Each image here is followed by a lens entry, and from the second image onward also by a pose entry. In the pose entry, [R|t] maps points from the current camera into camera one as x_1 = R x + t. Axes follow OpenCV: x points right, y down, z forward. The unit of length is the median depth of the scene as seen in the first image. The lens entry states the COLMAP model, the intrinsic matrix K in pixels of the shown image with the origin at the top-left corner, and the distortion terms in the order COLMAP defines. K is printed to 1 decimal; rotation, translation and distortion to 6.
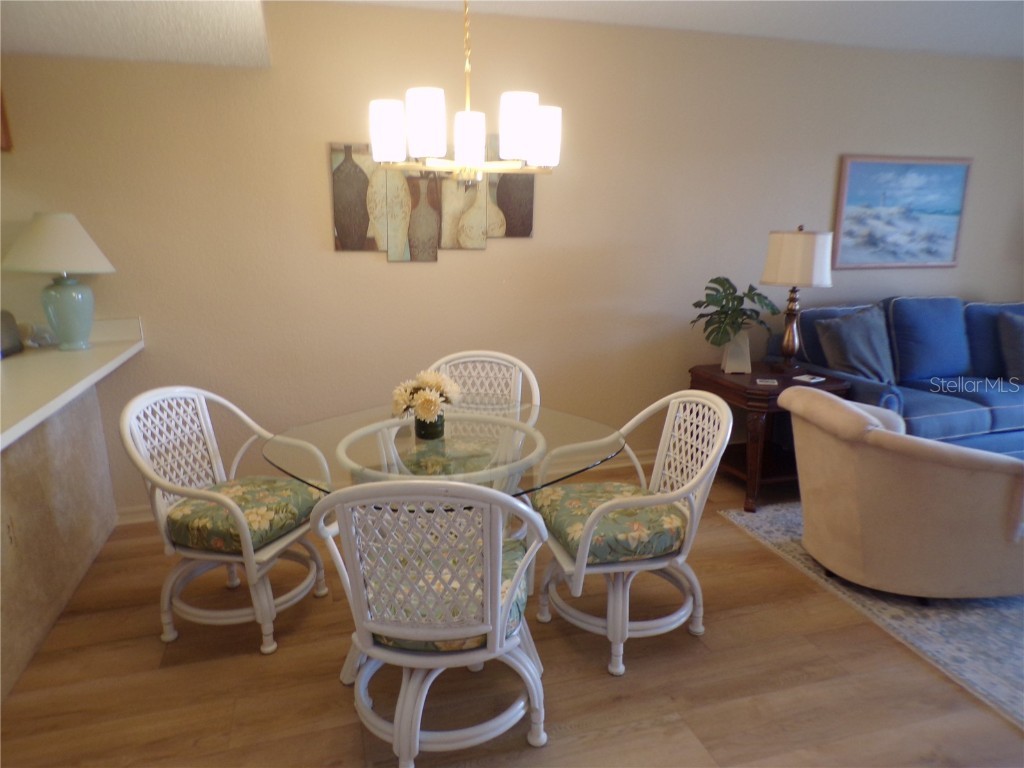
lens RADIAL K [[695.3, 0, 515.5], [0, 695.3, 389.3], [0, 0, 1]] dist [0.001154, 0.015258]
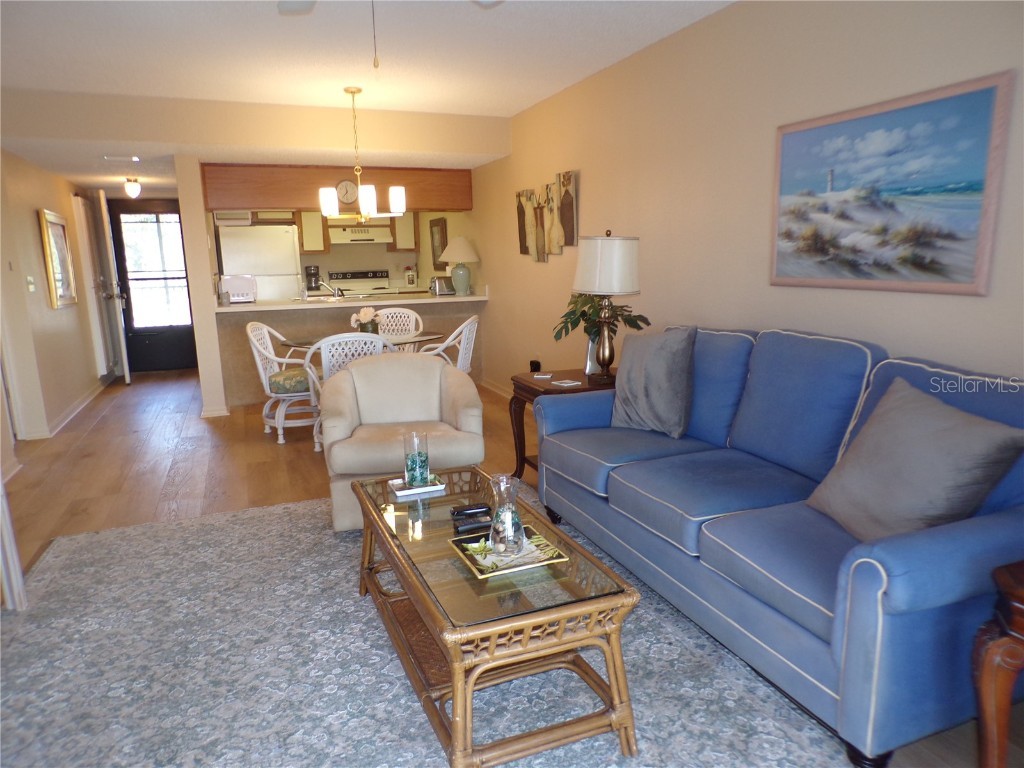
lens RADIAL K [[695.3, 0, 515.0], [0, 695.3, 389.9], [0, 0, 1]] dist [0.001154, 0.015258]
pose [[0.087121, 0.191644, -0.977590, 1.345206], [-0.210690, 0.962668, 0.169942, -0.154119], [0.973663, 0.191163, 0.124246, 0.774315]]
